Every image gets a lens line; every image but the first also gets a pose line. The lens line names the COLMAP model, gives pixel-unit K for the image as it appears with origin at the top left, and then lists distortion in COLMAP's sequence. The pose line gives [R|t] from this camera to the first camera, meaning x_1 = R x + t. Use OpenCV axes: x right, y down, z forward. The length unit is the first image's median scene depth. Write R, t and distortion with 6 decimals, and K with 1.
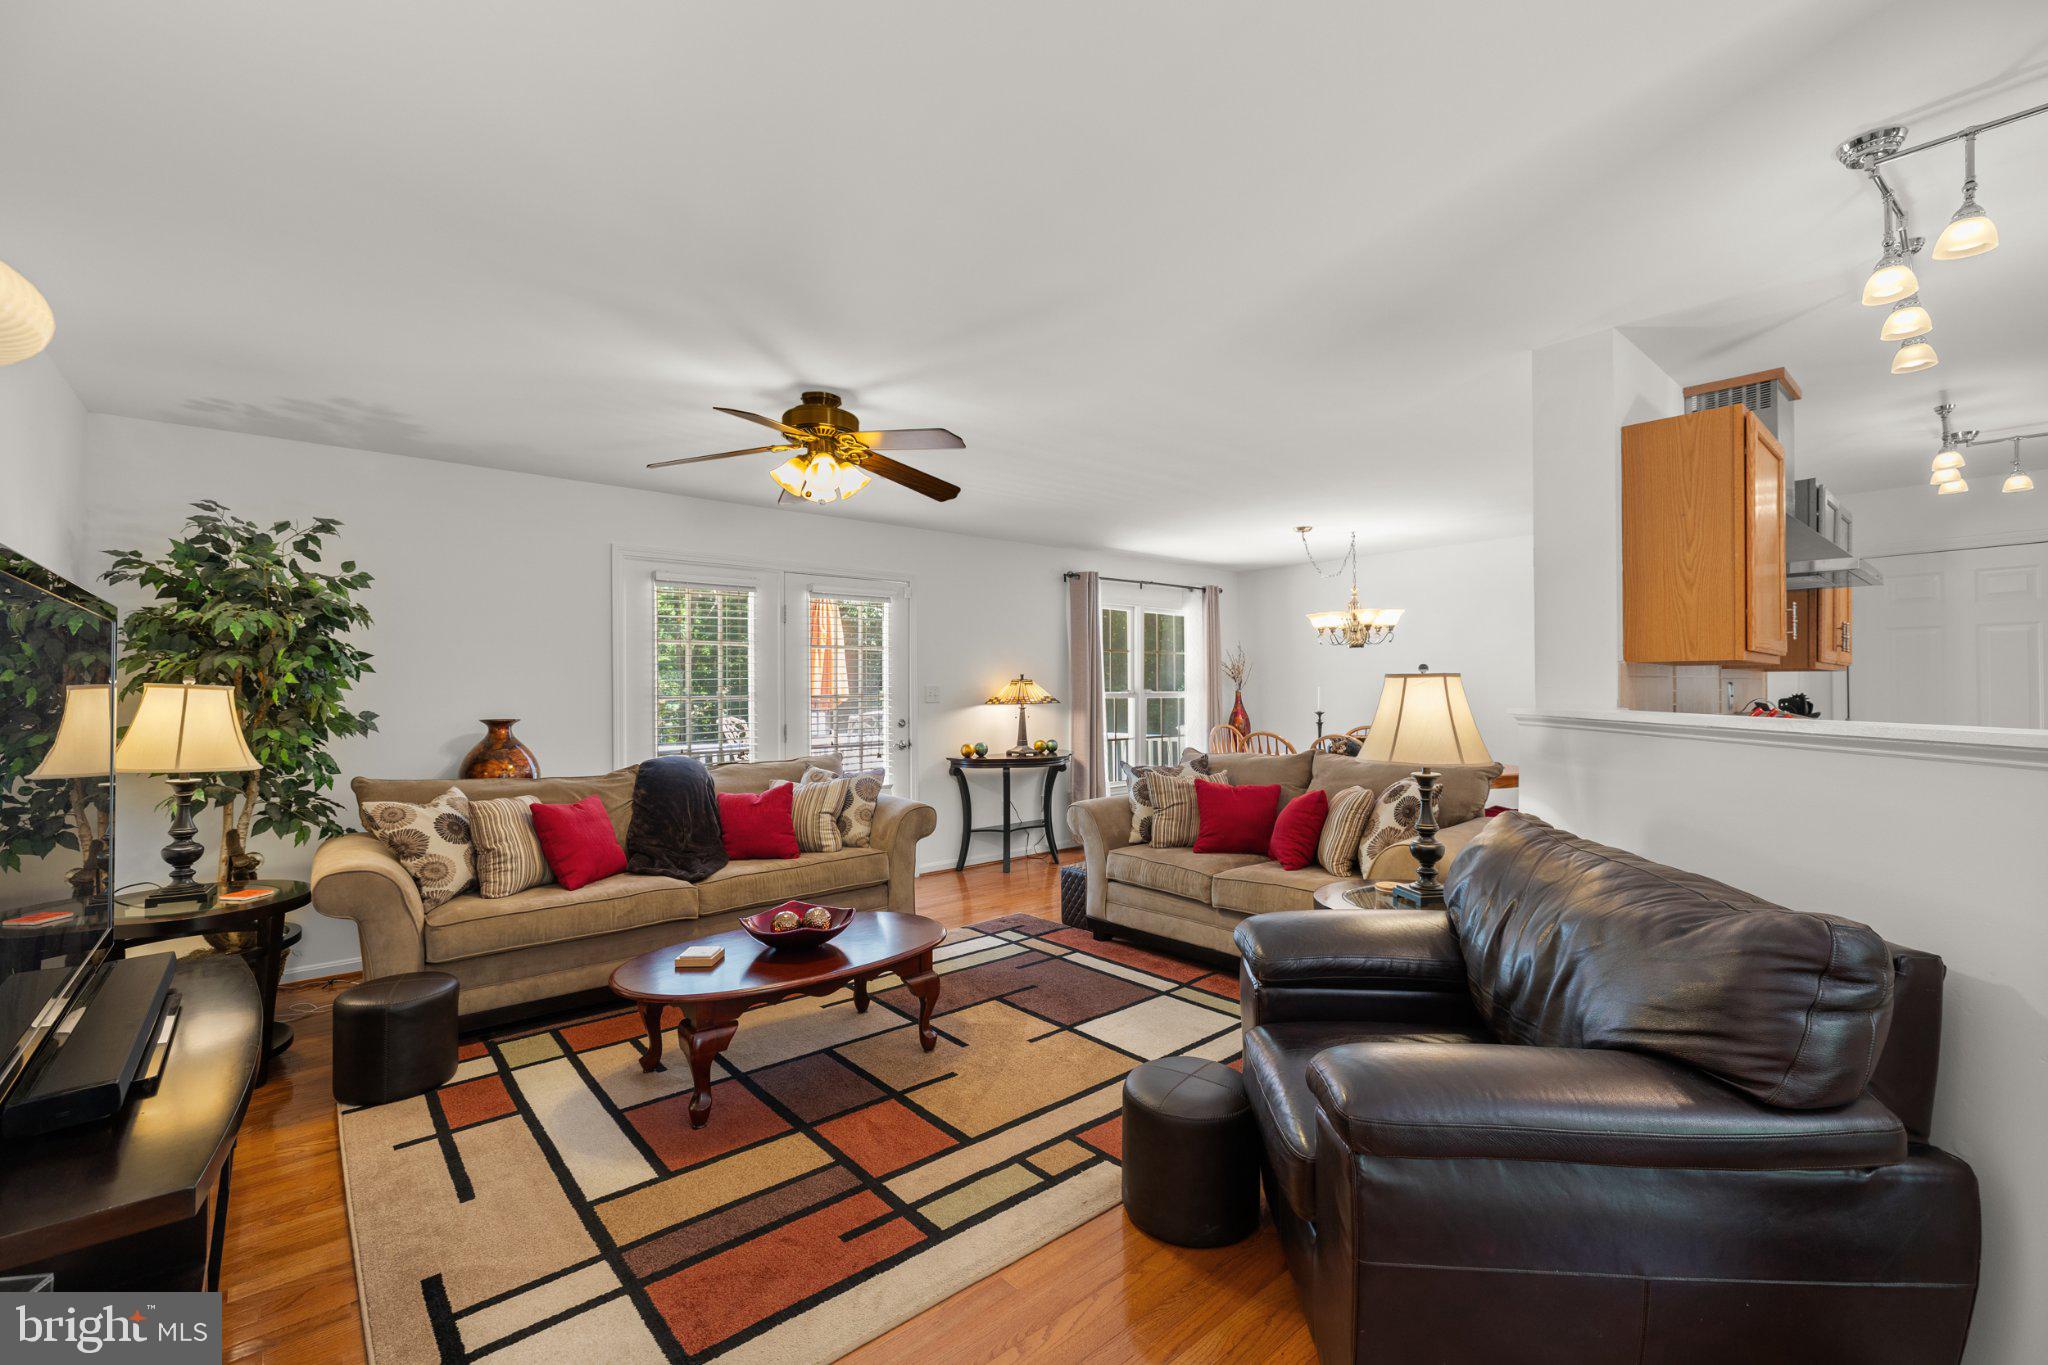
lens RADIAL K [[857.3, 0, 1019.9], [0, 857.3, 673.1], [0, 0, 1]] dist [0.000340, 0.000200]
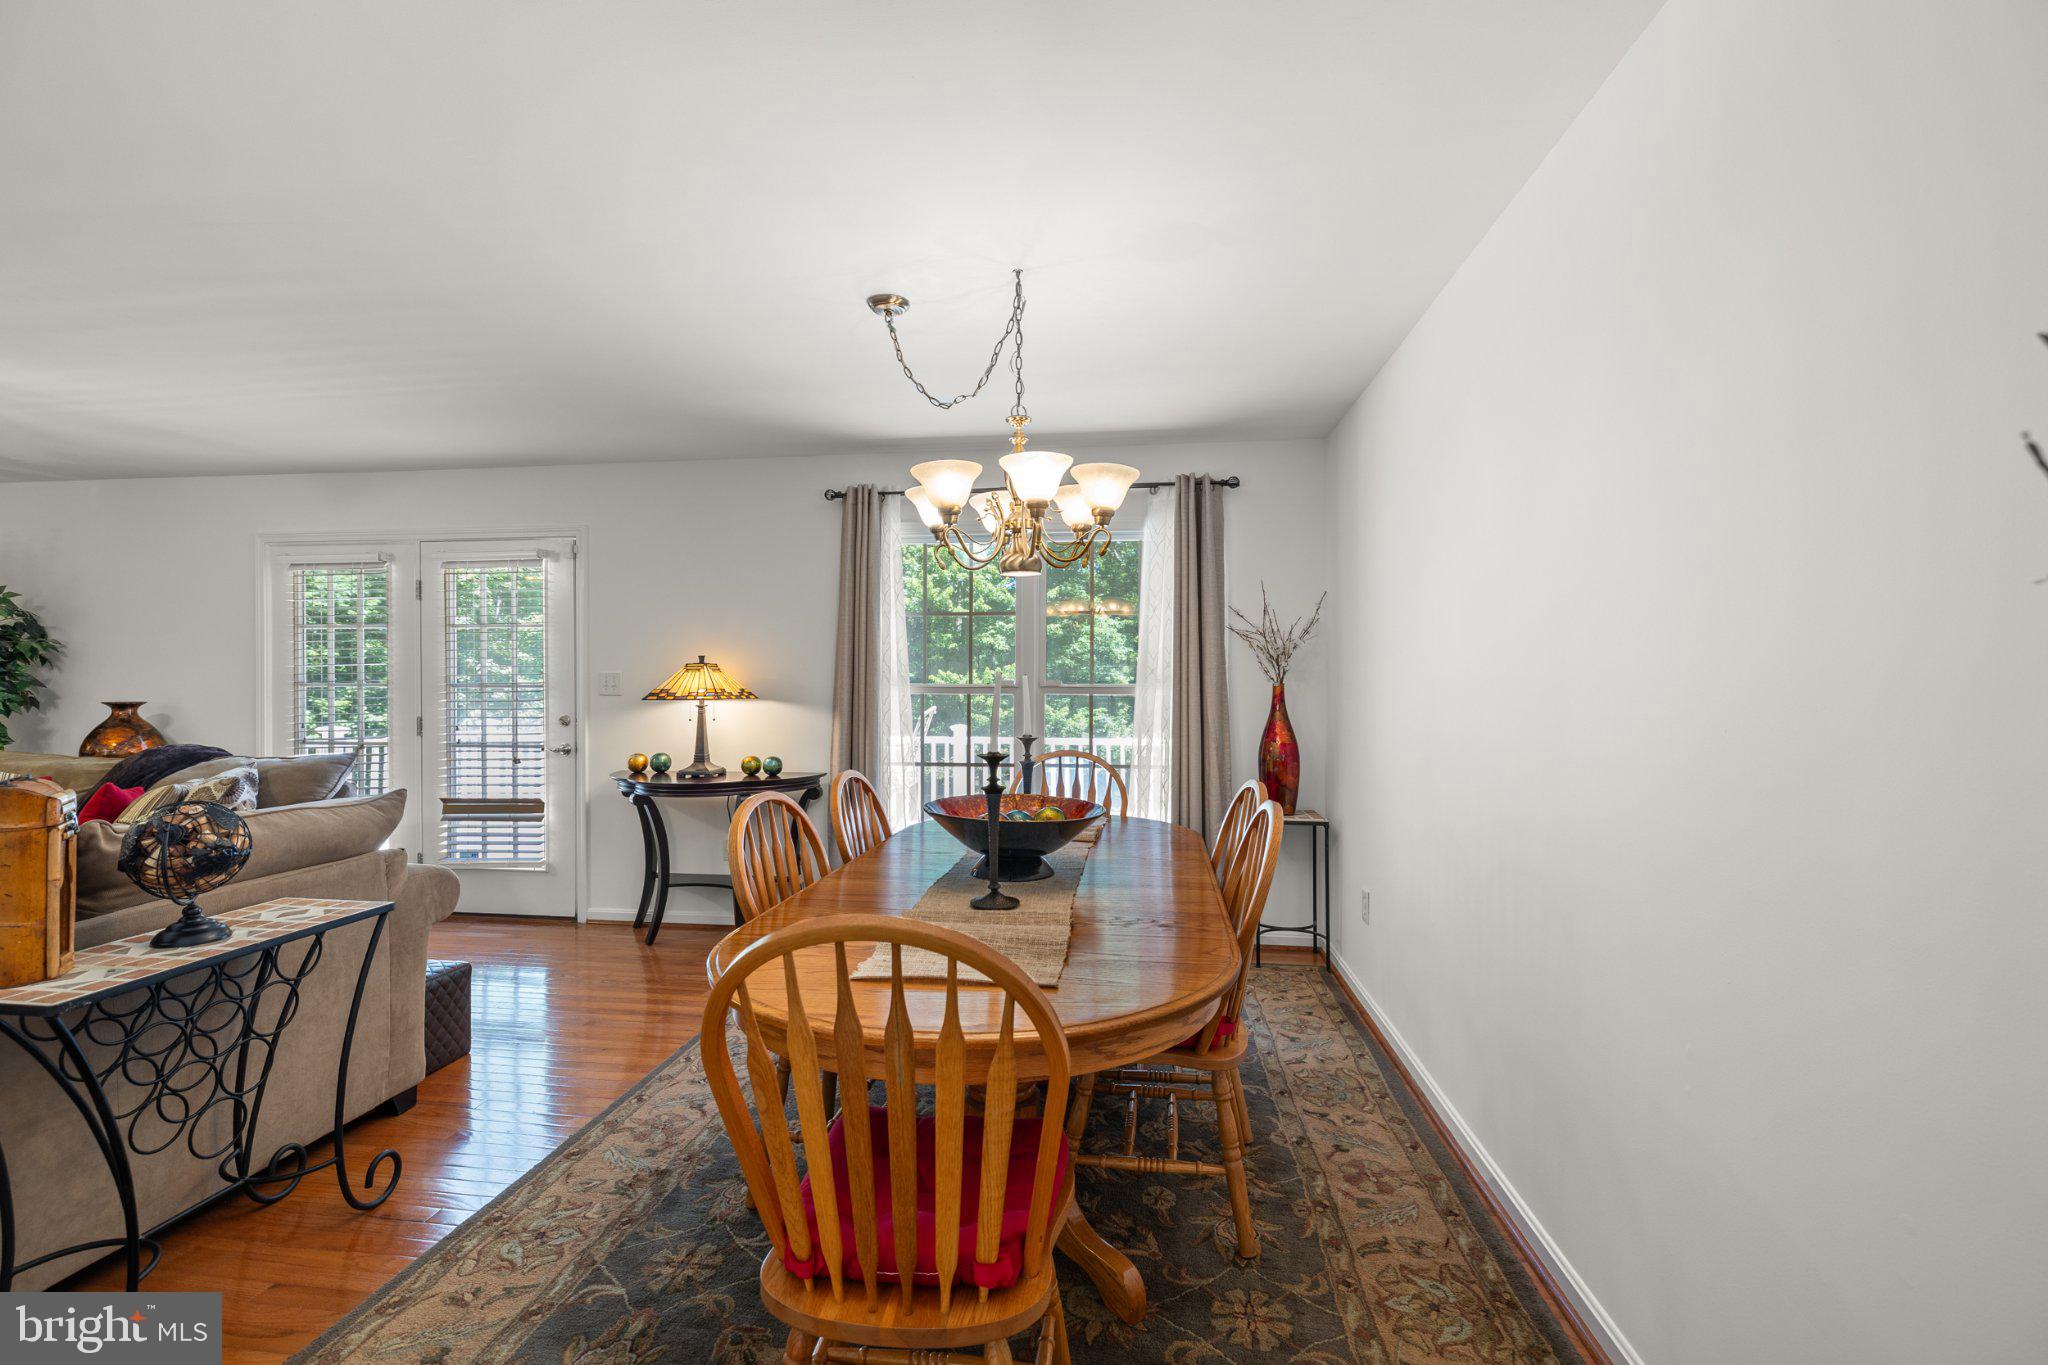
lens RADIAL K [[857.3, 0, 1021.5], [0, 857.3, 688.3], [0, 0, 1]] dist [0.000340, 0.000200]
pose [[0.671646, 0.004077, -0.740861, 0.686699], [0.007530, 0.999896, 0.012329, 0.021549], [0.740834, -0.013860, 0.671545, 0.757376]]
